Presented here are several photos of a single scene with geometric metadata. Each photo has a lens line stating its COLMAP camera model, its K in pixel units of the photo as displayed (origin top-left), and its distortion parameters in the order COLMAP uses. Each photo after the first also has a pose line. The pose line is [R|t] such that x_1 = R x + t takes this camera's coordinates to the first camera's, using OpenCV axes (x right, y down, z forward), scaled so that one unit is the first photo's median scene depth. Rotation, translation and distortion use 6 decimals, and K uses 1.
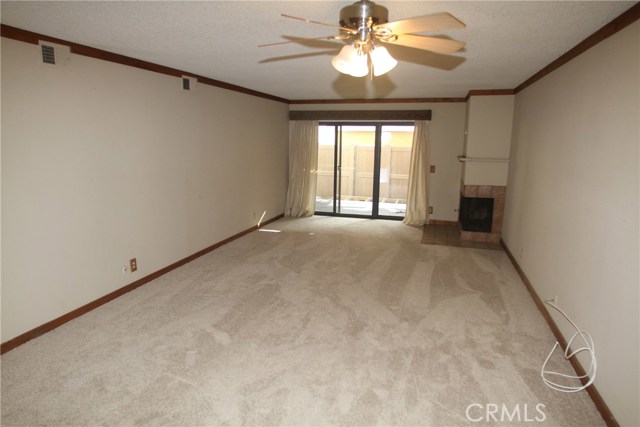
lens RADIAL K [[408.5, 0, 320.0], [0, 408.5, 213.5], [0, 0, 1]] dist [-0.058682, 0.038438]
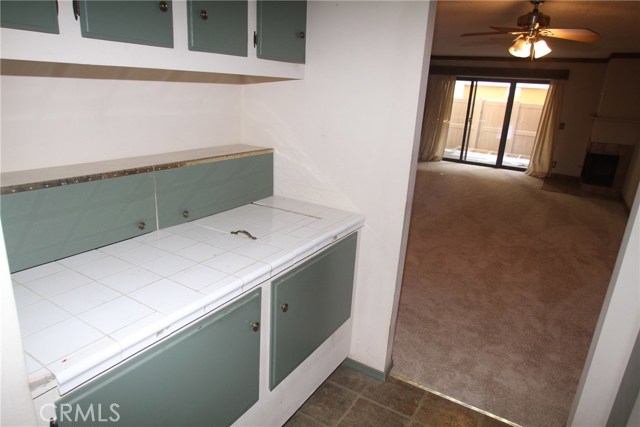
lens RADIAL K [[408.5, 0, 320.0], [0, 408.5, 213.5], [0, 0, 1]] dist [-0.058682, 0.038438]
pose [[0.964220, 0.113358, -0.239646, -0.061385], [-0.084189, 0.988109, 0.128660, 0.037378], [0.251381, -0.103881, 0.962297, -0.213779]]
